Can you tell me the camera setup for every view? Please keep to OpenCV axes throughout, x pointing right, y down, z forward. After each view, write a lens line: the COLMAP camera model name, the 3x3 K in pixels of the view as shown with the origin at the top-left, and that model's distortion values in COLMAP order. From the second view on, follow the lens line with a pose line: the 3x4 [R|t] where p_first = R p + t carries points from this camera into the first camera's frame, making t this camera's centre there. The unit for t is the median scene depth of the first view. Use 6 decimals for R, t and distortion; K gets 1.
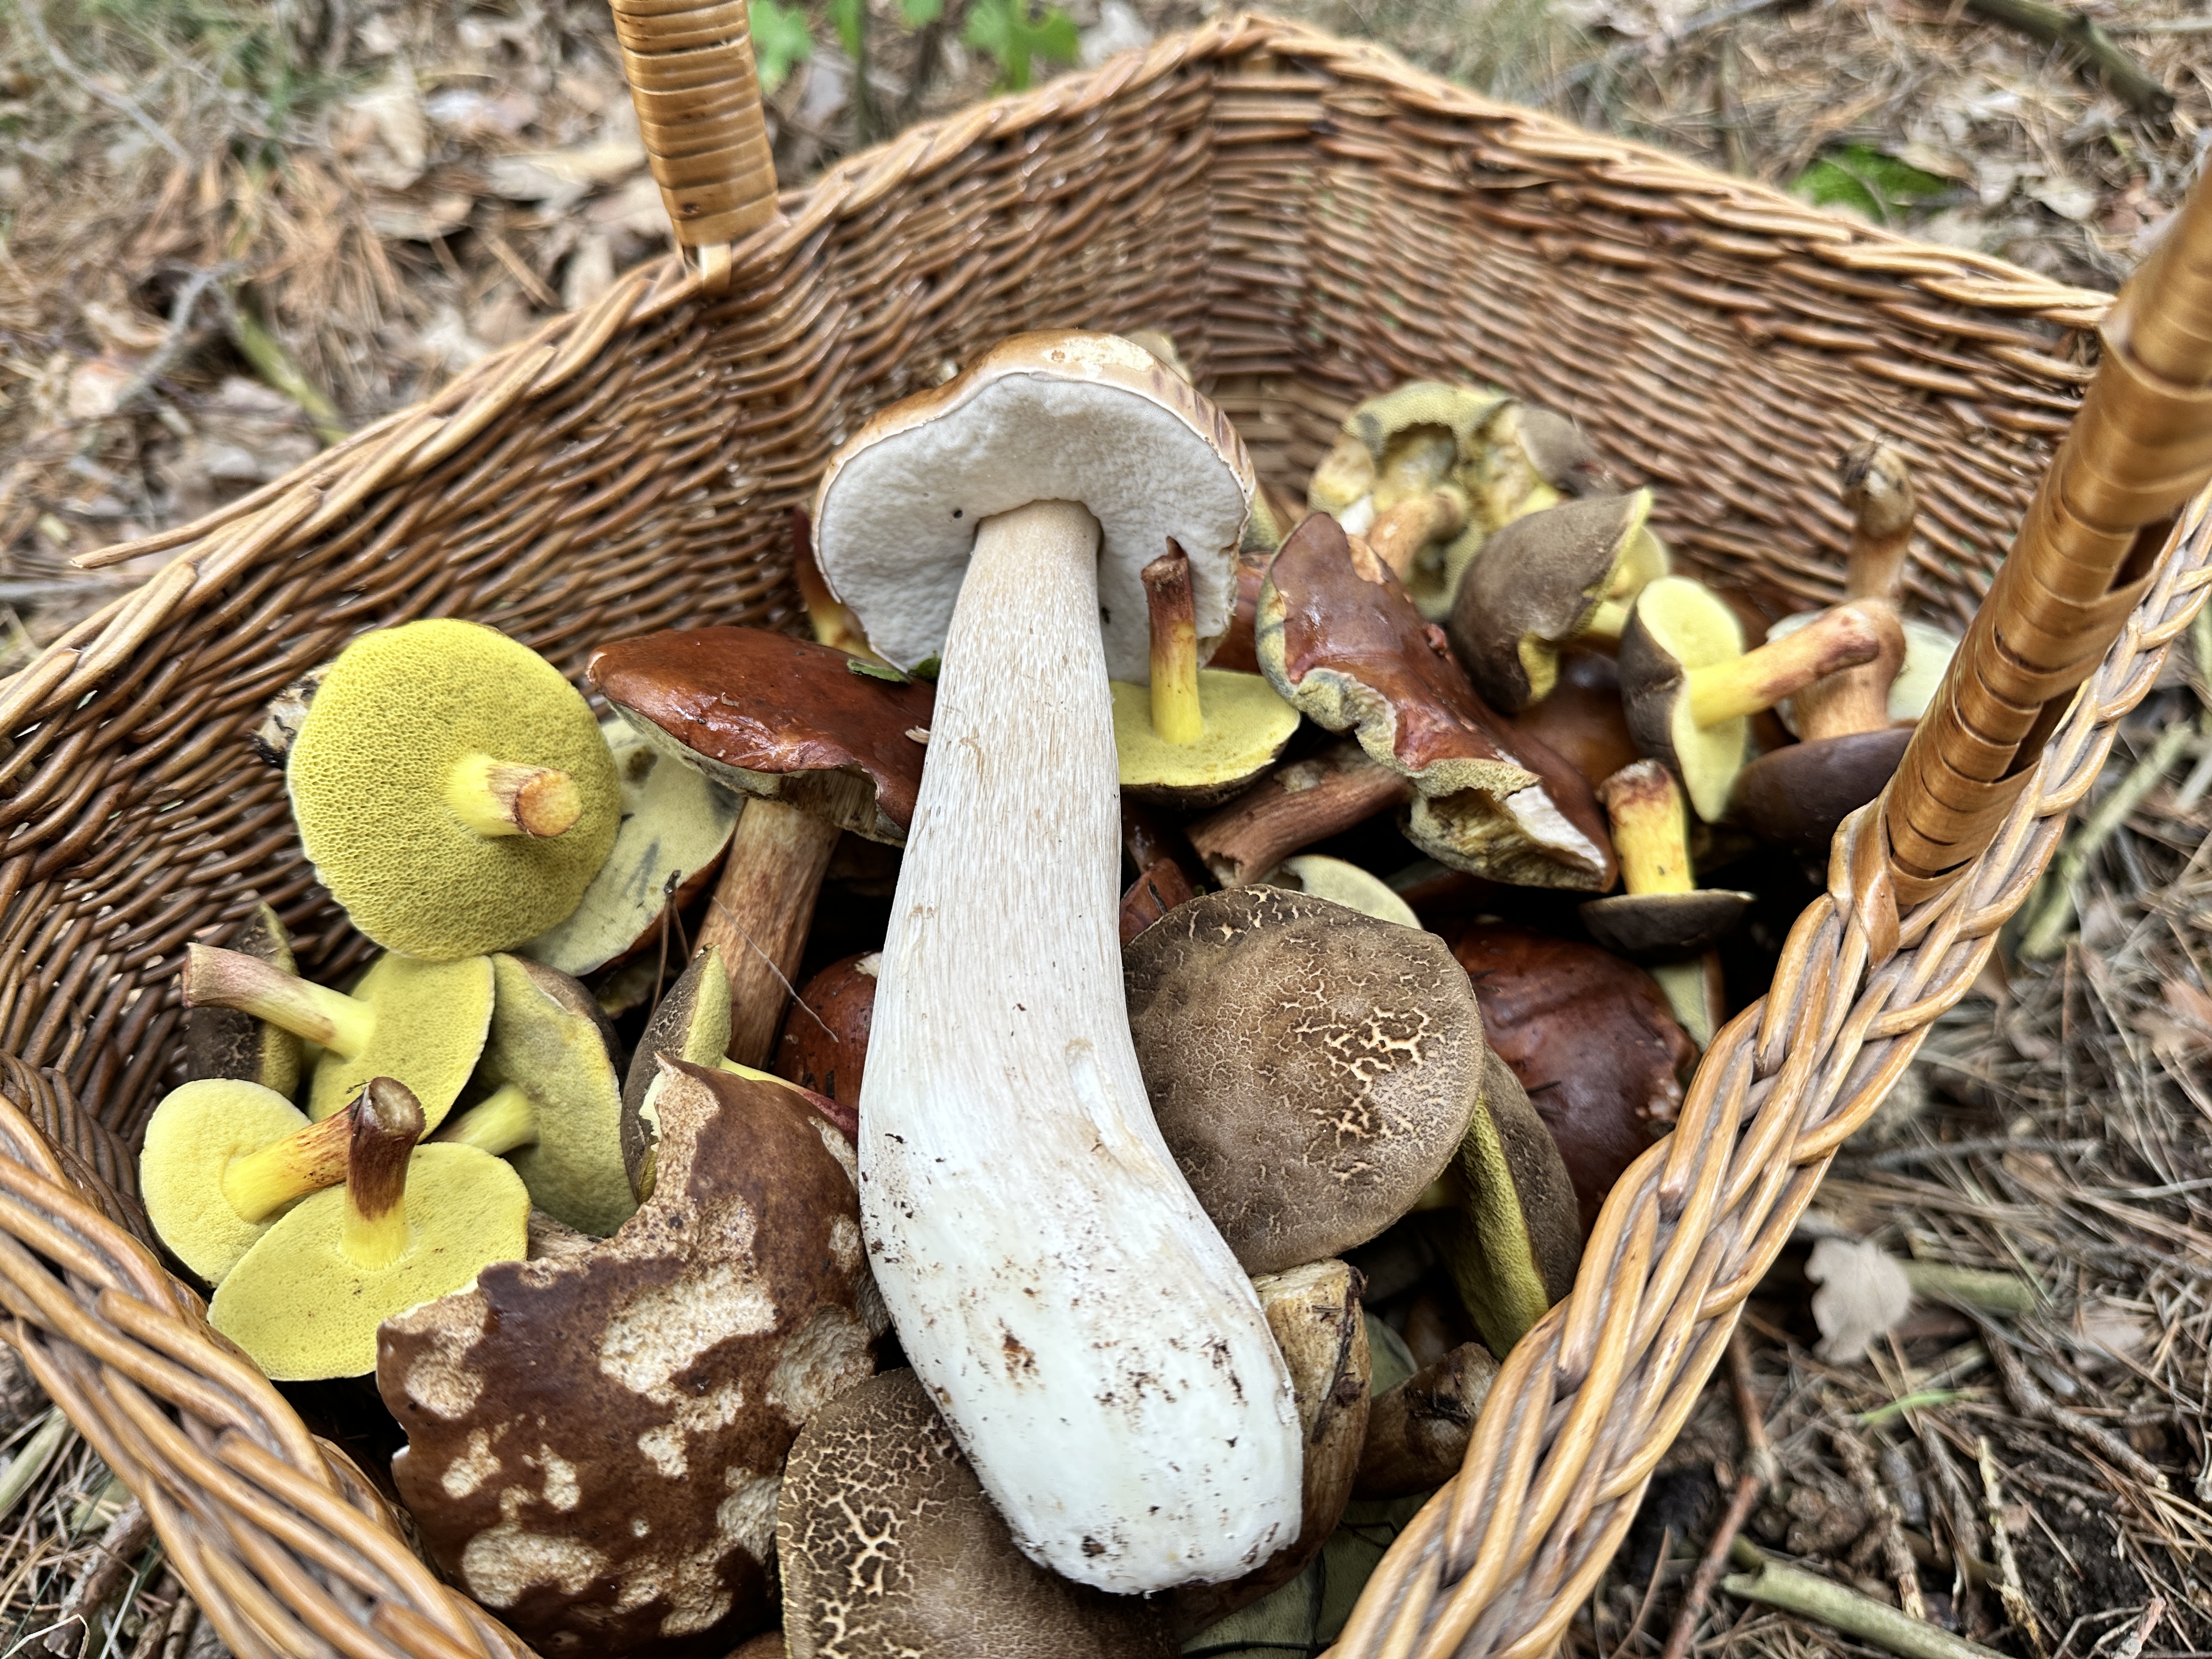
lens RADIAL K [[1544.6, 0, 1106.0], [0, 1544.6, 829.5], [0, 0, 1]] dist [0.050291, -0.113342]
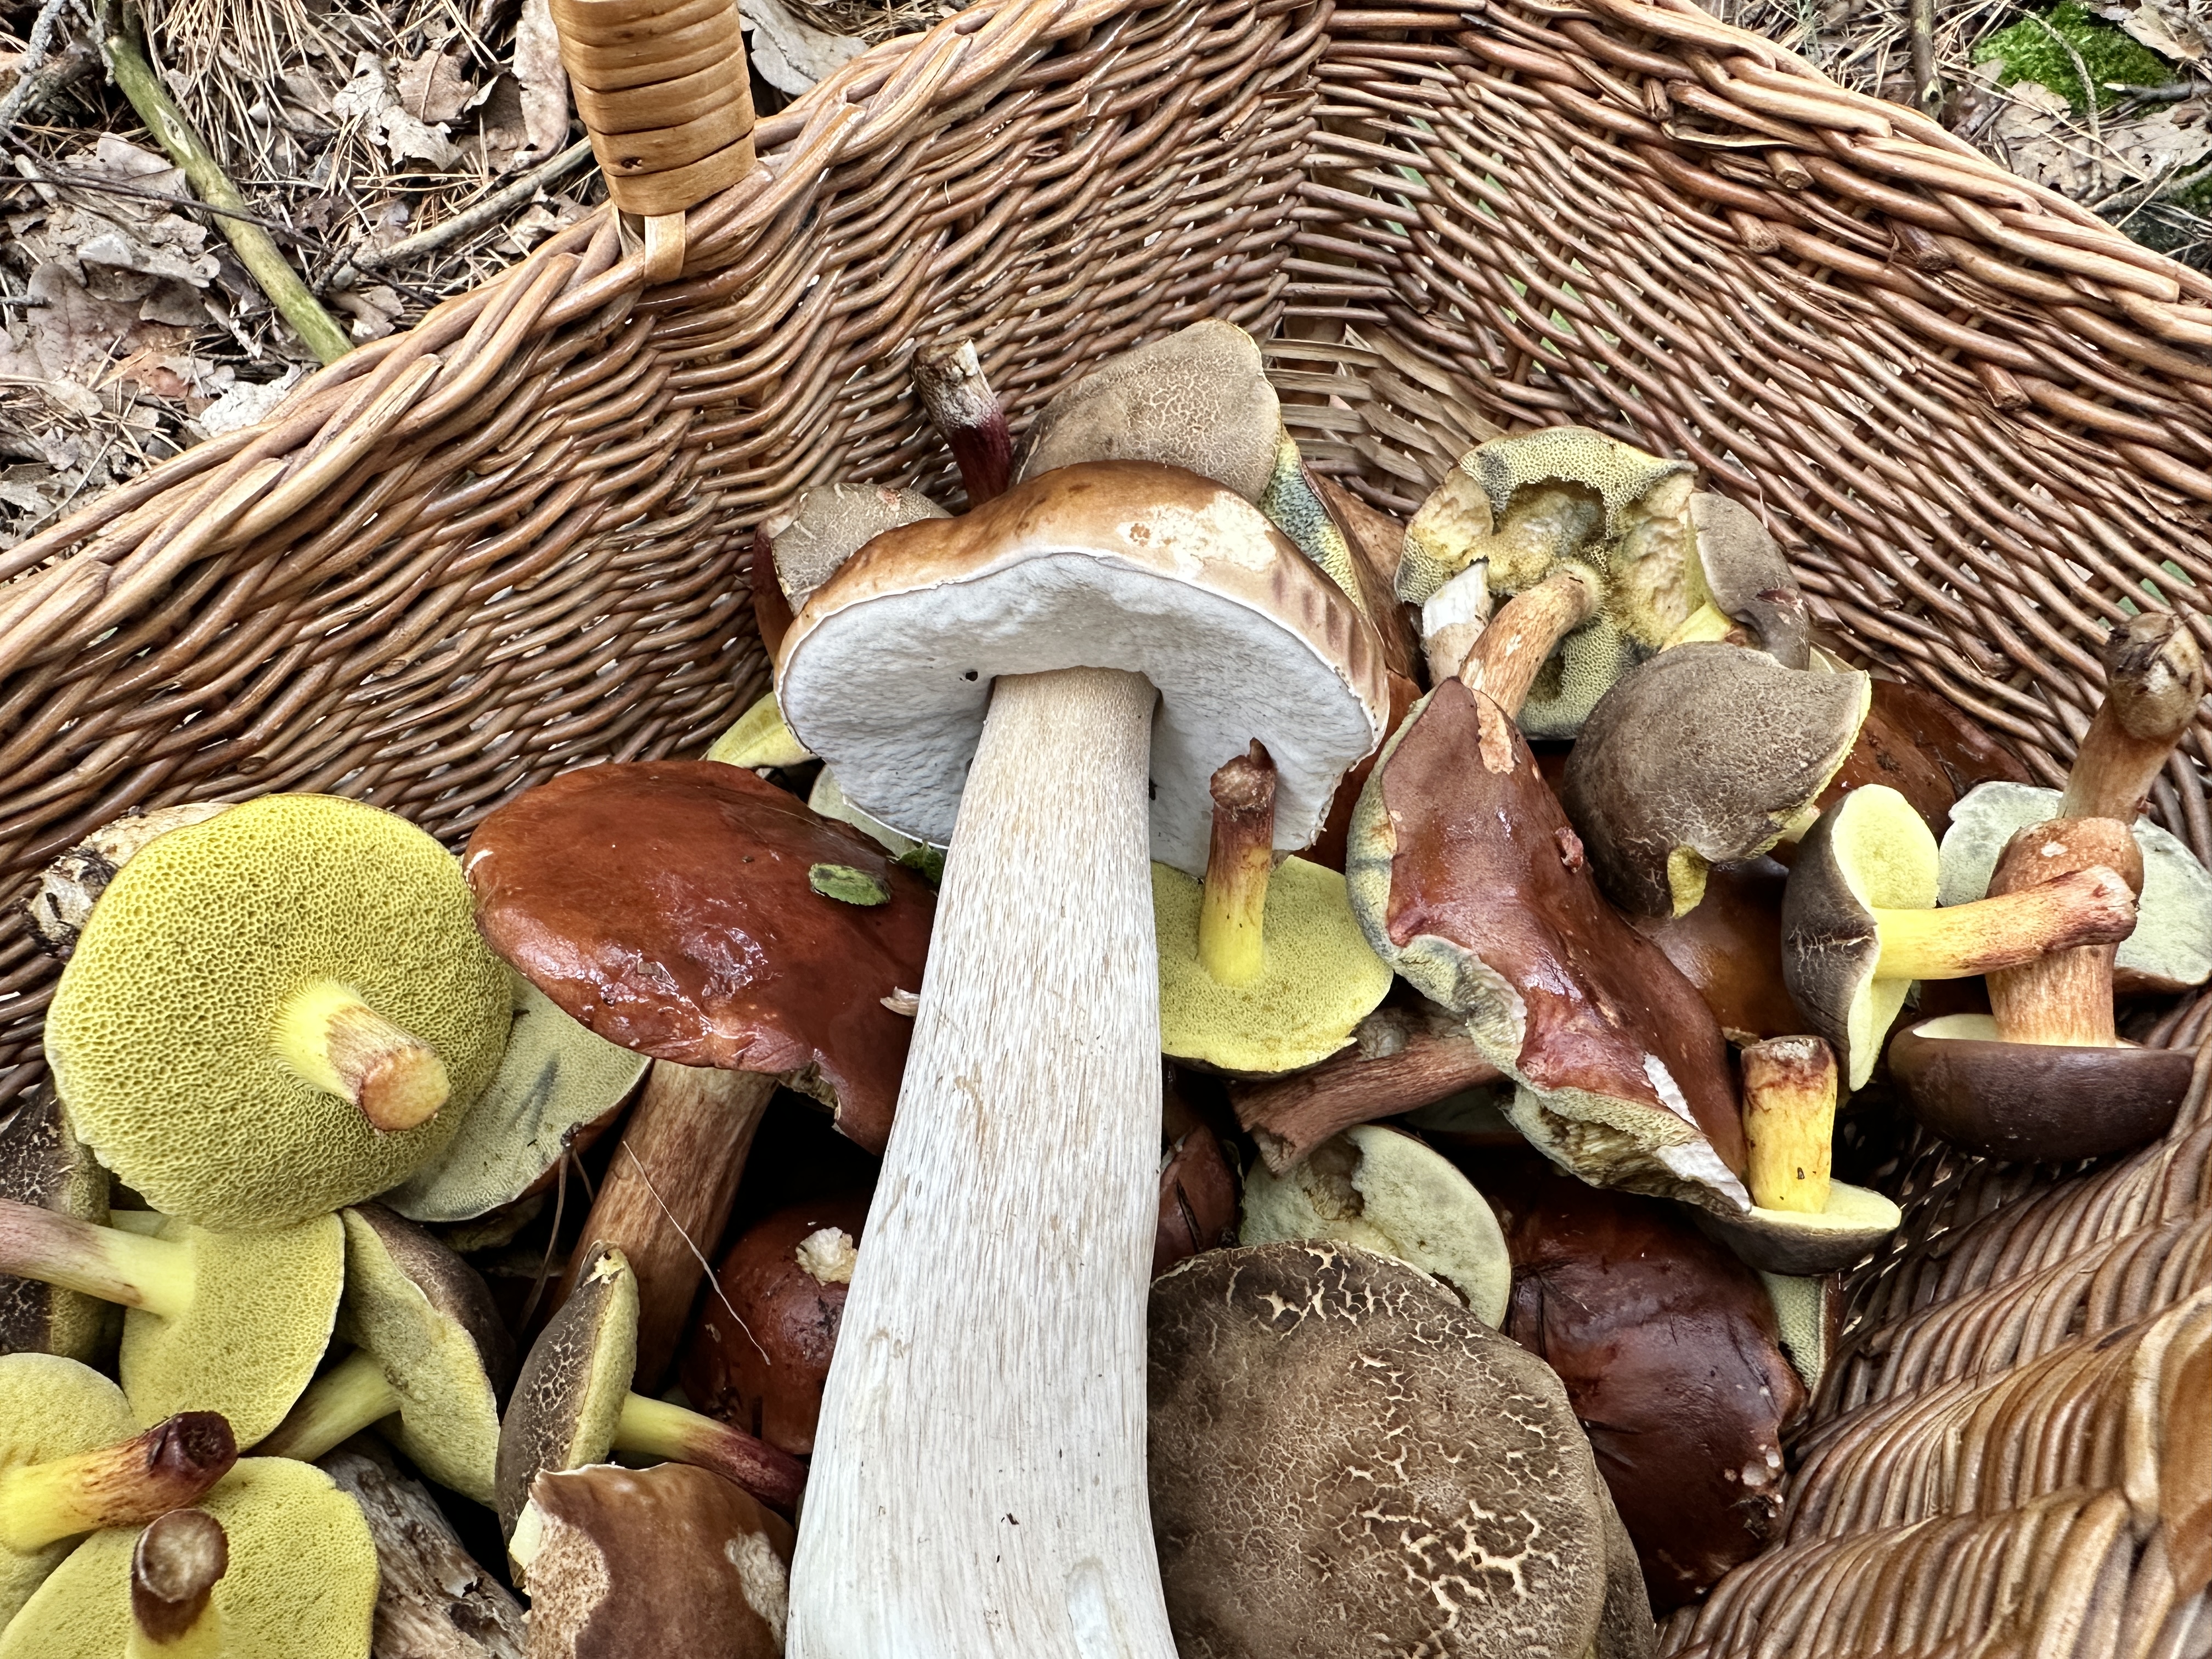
lens RADIAL K [[1470.0, 0, 1030.5], [0, 1470.0, 876.1], [0, 0, 1]] dist [-0.014082, -0.001102]
pose [[0.995577, 0.093946, 0.001020, -0.053949], [-0.091891, 0.971428, 0.218823, -0.241216], [0.019567, -0.217949, 0.975764, 0.269323]]
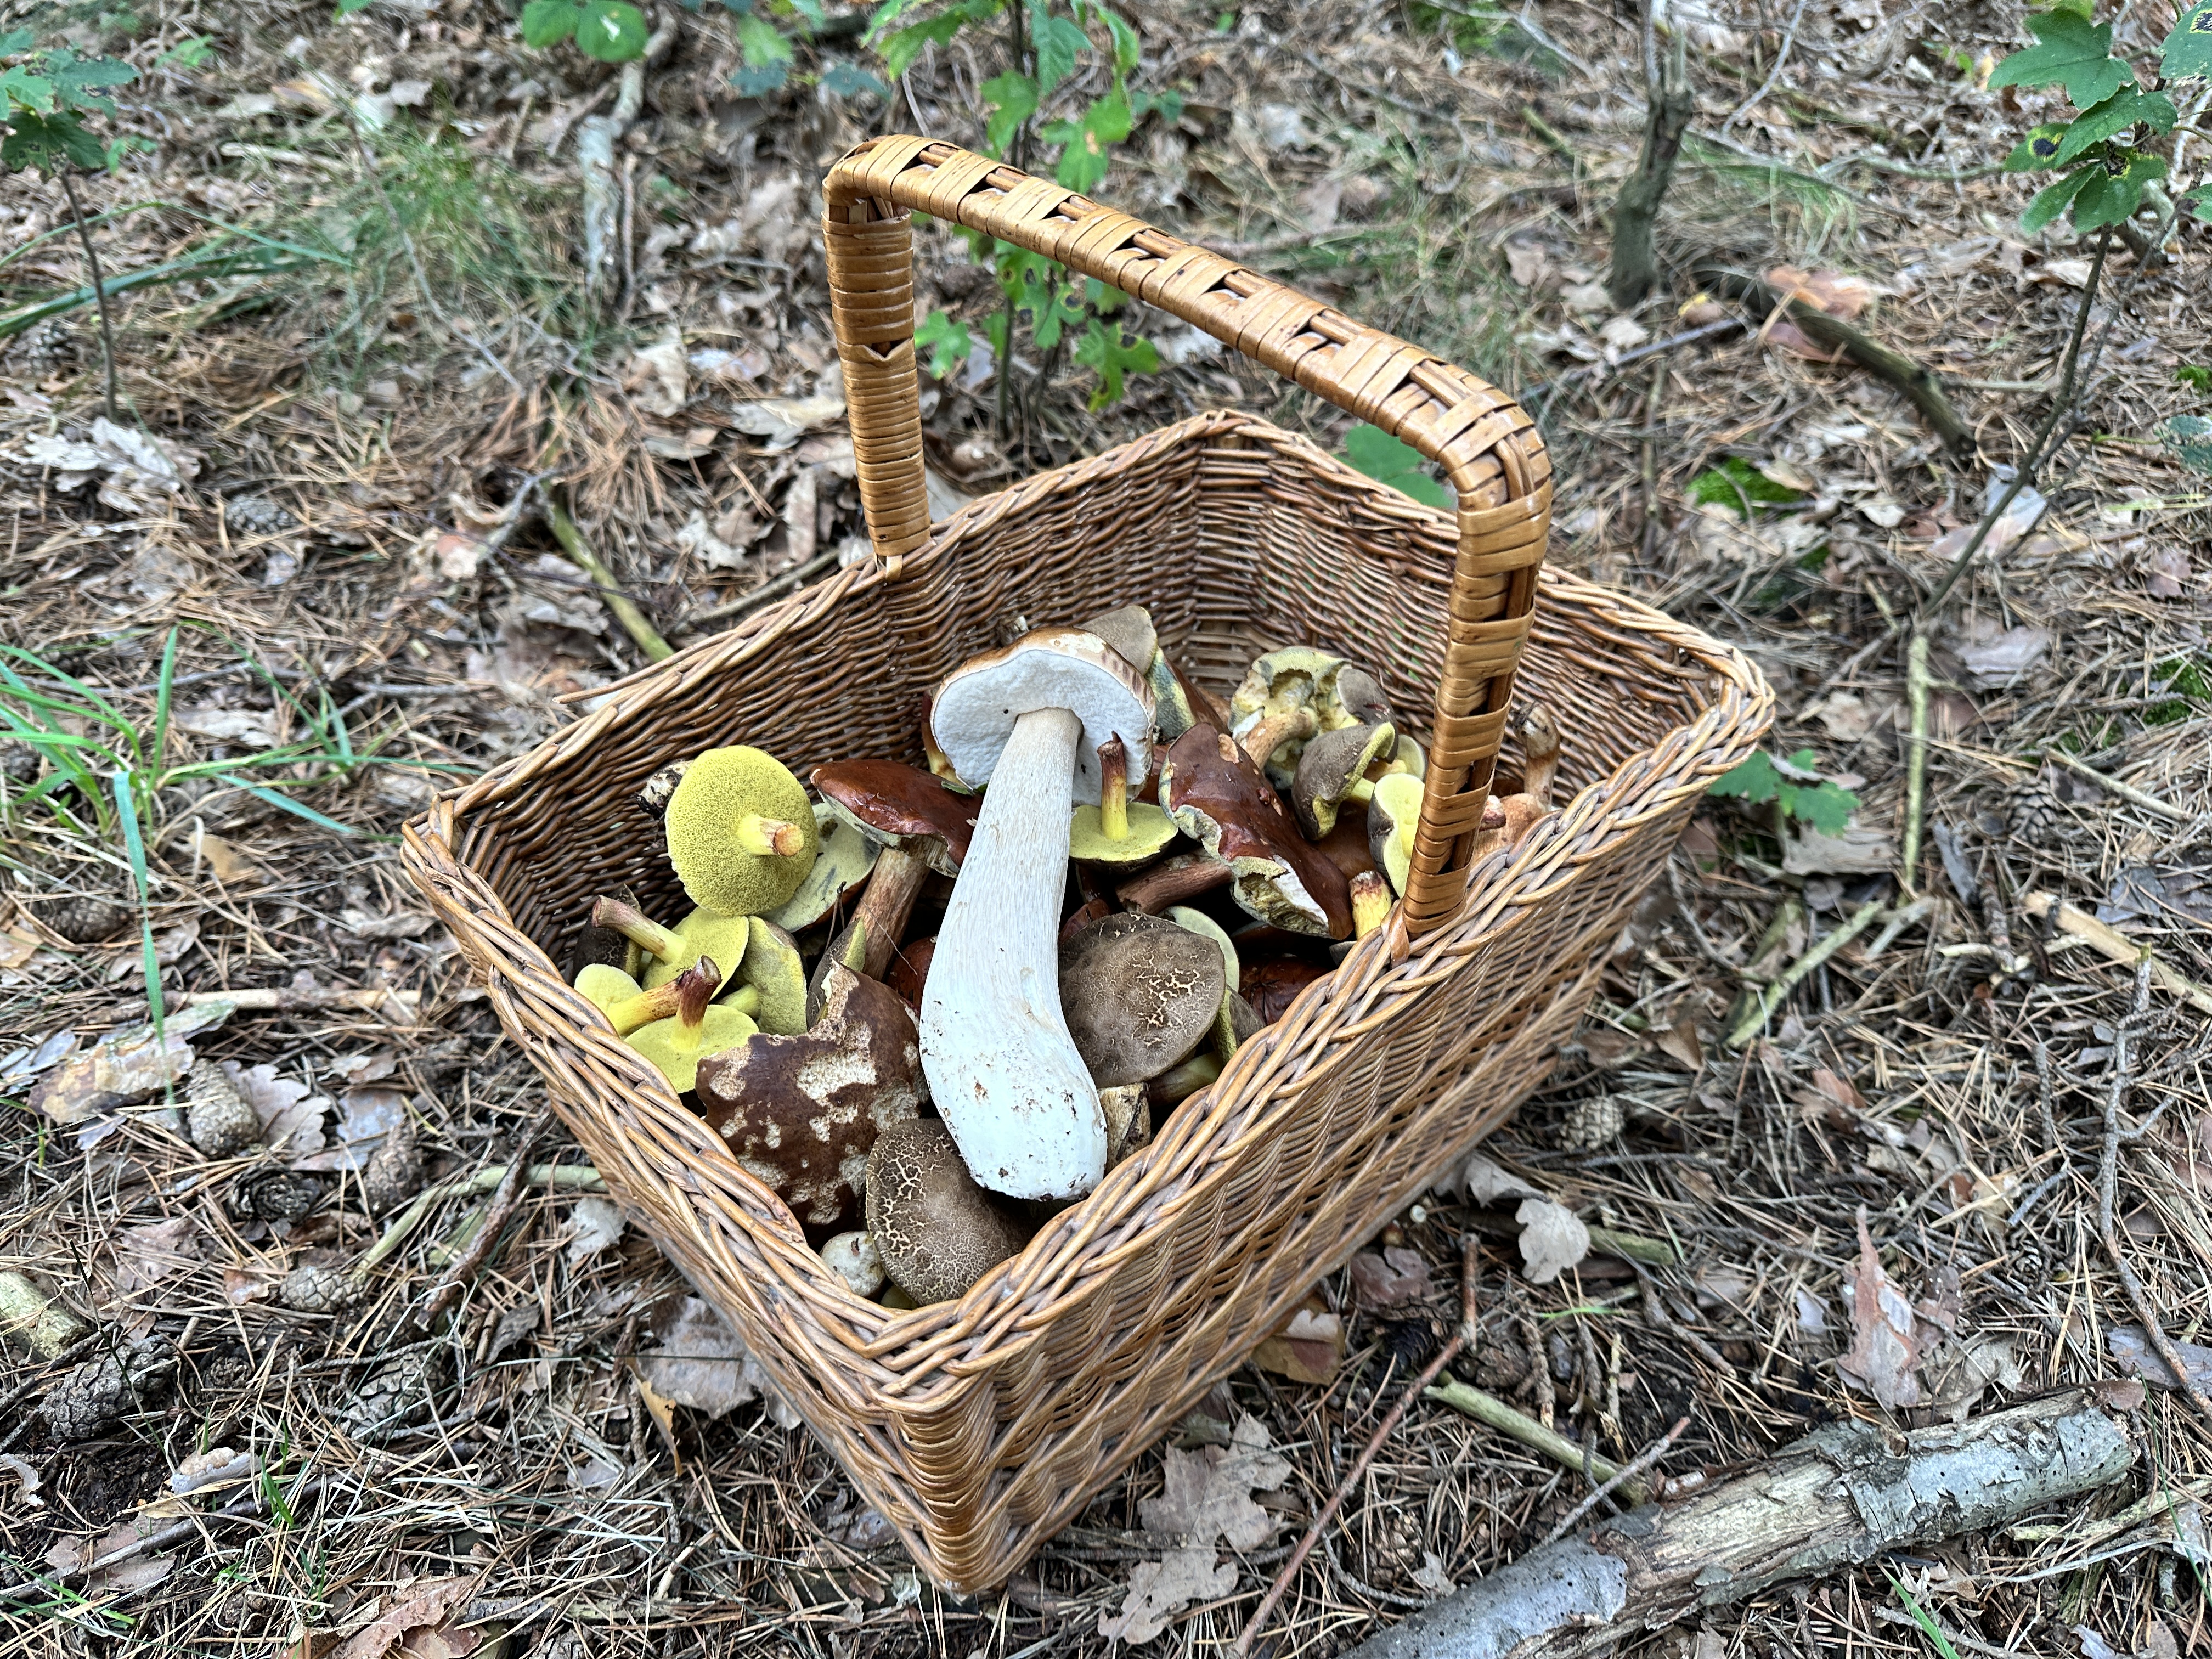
lens RADIAL K [[1544.6, 0, 1106.0], [0, 1544.6, 829.5], [0, 0, 1]] dist [0.050291, -0.113342]
pose [[0.993886, 0.080456, -0.075614, 0.165576], [-0.086941, 0.992426, -0.086792, 0.087832], [0.068059, 0.092836, 0.993353, -0.791663]]
